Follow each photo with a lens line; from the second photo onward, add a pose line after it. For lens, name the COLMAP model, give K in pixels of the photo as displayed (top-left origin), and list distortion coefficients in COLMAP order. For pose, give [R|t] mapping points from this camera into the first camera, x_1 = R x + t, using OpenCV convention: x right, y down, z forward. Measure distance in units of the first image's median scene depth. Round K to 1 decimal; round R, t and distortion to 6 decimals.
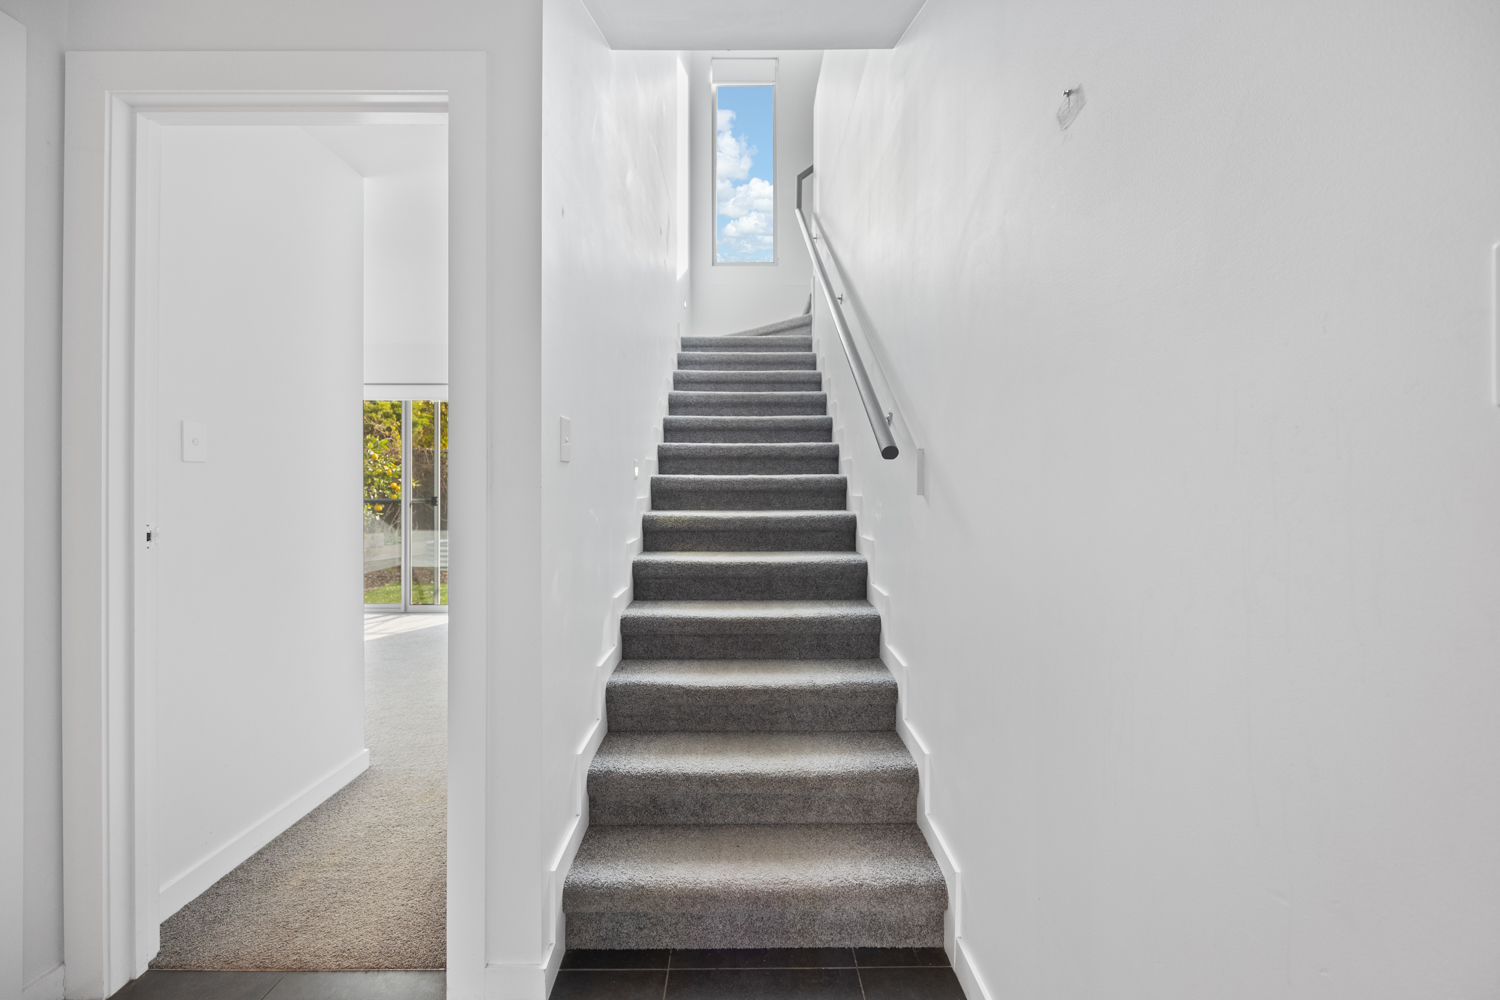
lens RADIAL K [[605.5, 0, 749.4], [0, 605.5, 488.9], [0, 0, 1]] dist [-0.001053, 0.000238]
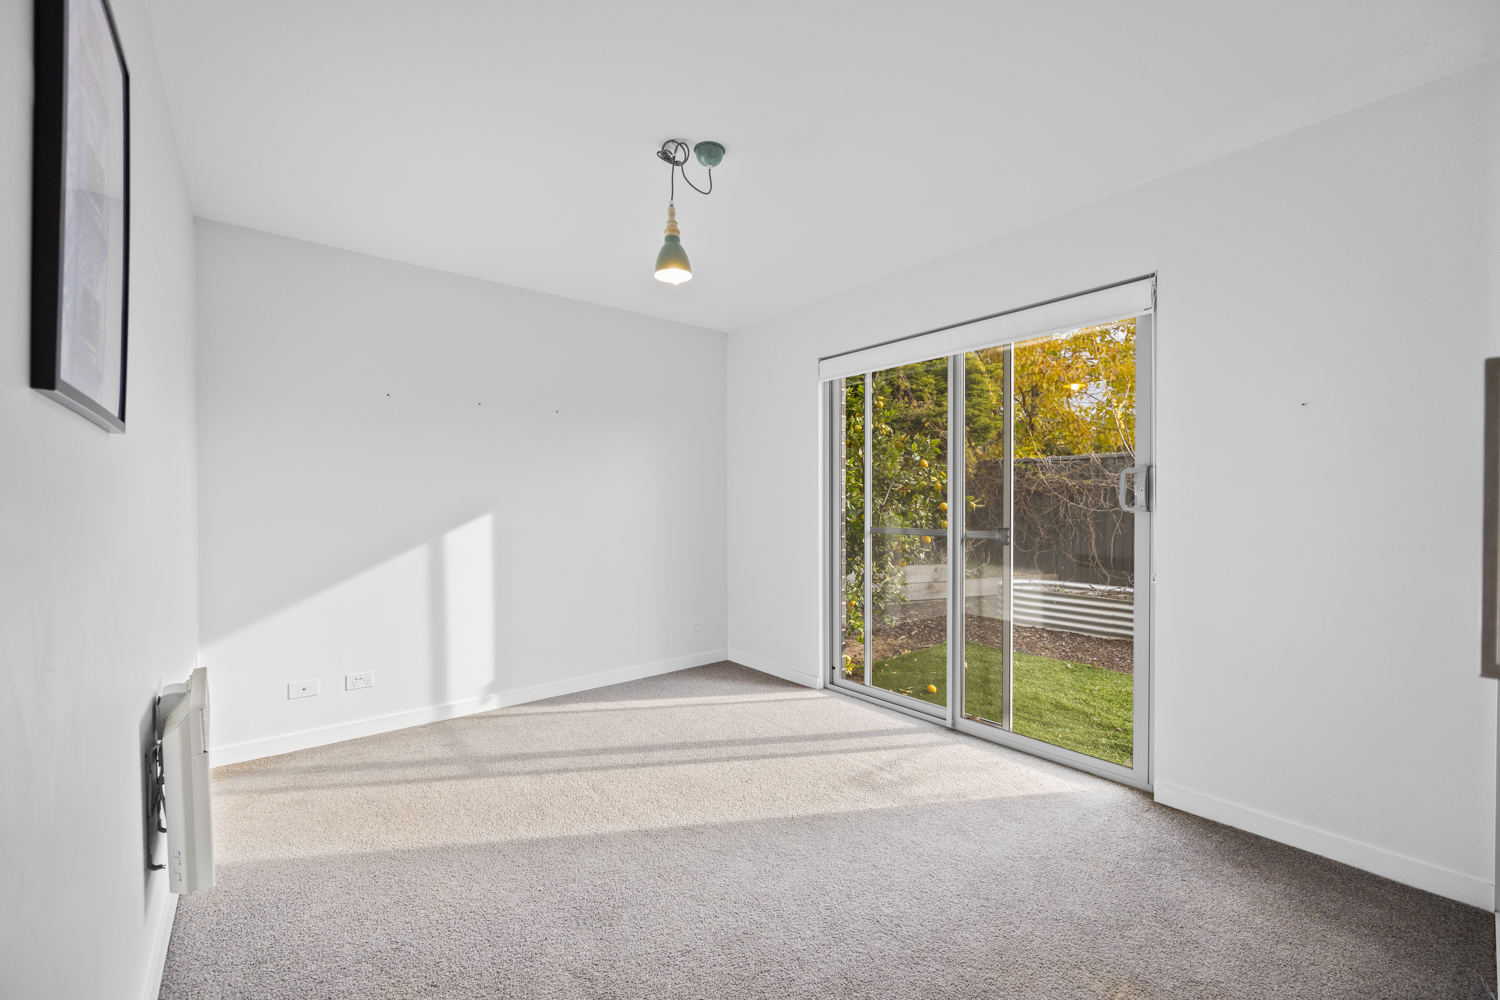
lens RADIAL K [[605.5, 0, 749.4], [0, 605.5, 488.9], [0, 0, 1]] dist [-0.001053, 0.000238]
pose [[0.626632, -0.013546, -0.779197, -0.218341], [-0.012689, 0.999539, -0.027581, -0.003650], [0.779212, 0.027170, 0.626172, 0.439817]]
